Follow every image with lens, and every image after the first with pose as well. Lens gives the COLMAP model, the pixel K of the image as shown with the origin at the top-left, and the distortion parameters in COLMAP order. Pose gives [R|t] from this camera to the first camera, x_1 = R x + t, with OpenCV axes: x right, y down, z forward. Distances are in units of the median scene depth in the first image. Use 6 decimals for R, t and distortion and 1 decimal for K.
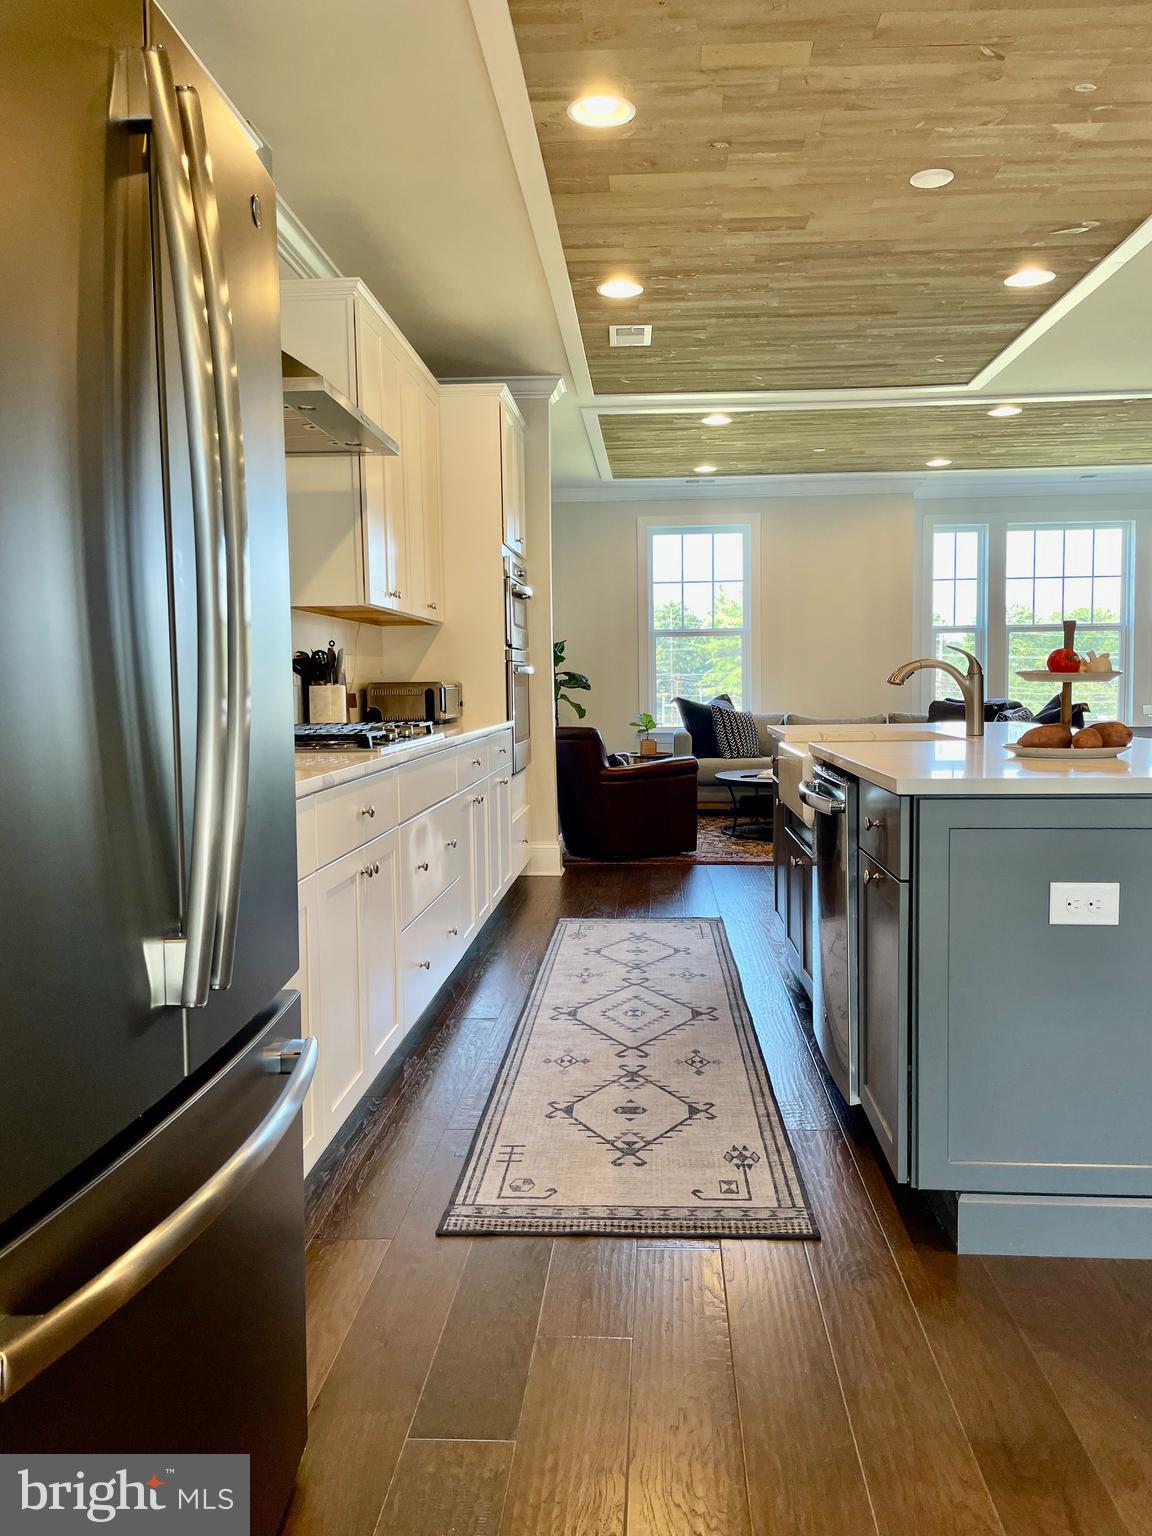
lens RADIAL K [[1171.7, 0, 573.7], [0, 1171.7, 768.6], [0, 0, 1]] dist [0.105253, -0.144715]
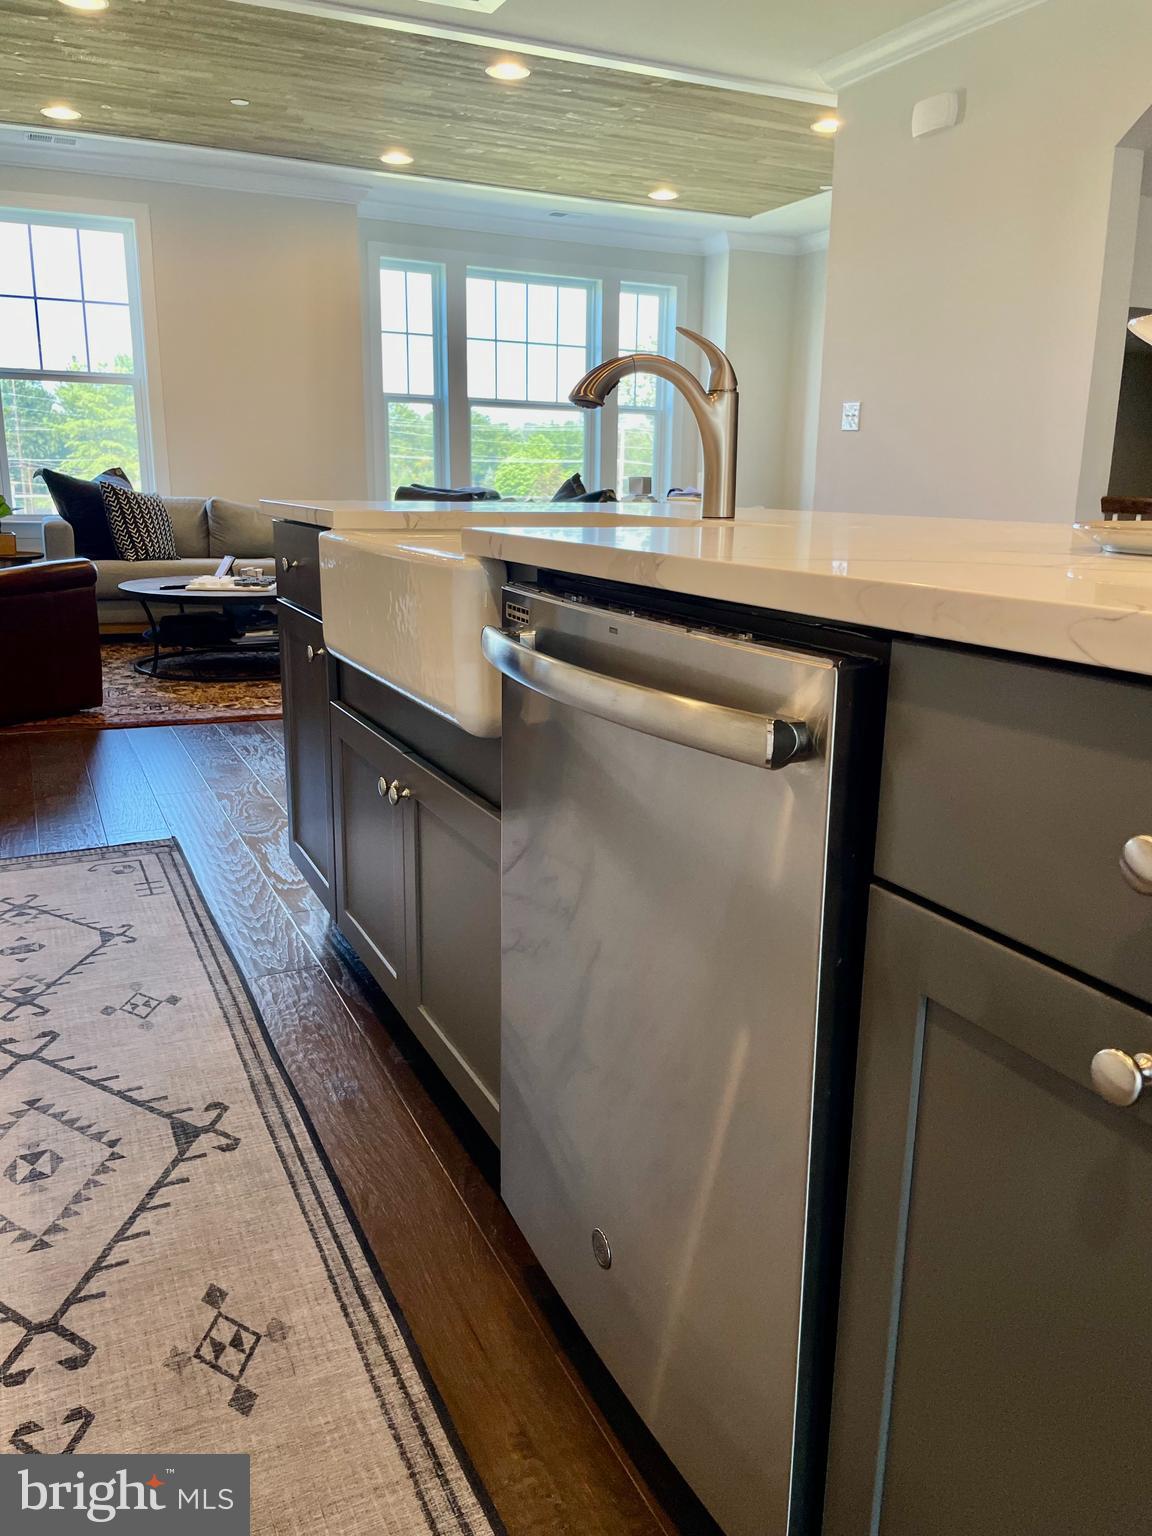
lens RADIAL K [[1171.7, 0, 573.7], [0, 1171.7, 768.6], [0, 0, 1]] dist [0.105253, -0.144715]
pose [[0.874240, -0.086024, 0.477812, 0.012822], [0.006057, 0.986033, 0.166439, -0.002702], [-0.485457, -0.142614, 0.862550, 0.250257]]
